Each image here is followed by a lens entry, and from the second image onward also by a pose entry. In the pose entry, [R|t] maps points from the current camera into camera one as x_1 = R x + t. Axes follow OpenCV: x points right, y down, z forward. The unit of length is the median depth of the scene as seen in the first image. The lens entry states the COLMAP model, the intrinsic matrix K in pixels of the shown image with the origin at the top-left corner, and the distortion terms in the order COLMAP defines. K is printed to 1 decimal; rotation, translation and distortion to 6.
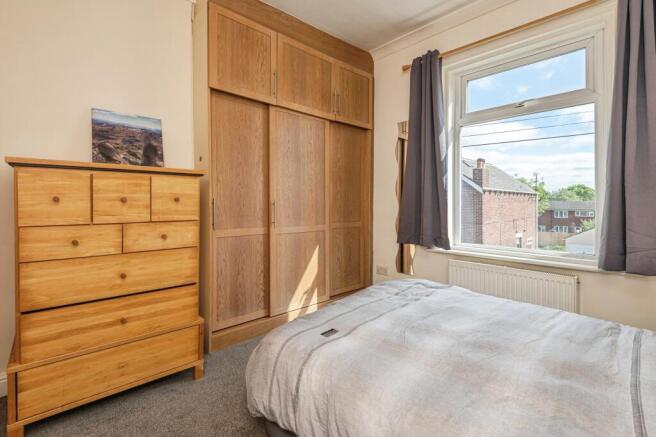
lens RADIAL K [[304.2, 0, 325.8], [0, 304.2, 198.8], [0, 0, 1]] dist [0.015963, -0.004786]
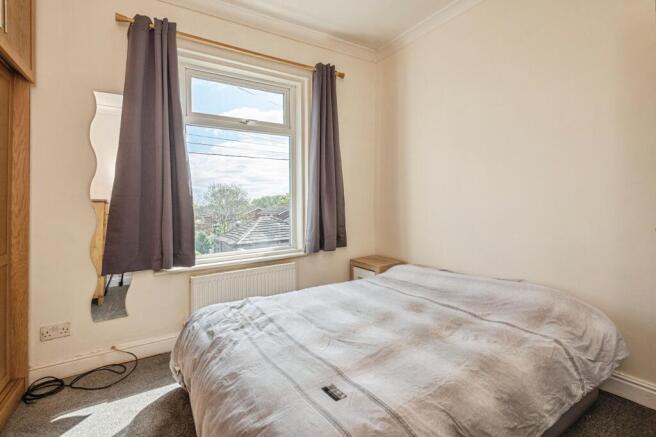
lens RADIAL K [[304.2, 0, 324.2], [0, 304.2, 203.2], [0, 0, 1]] dist [0.015963, -0.004786]
pose [[0.189215, -0.000772, 0.981935, -0.408955], [0.017735, 0.999839, -0.002631, -0.001202], [-0.981775, 0.017912, 0.189199, 0.519103]]
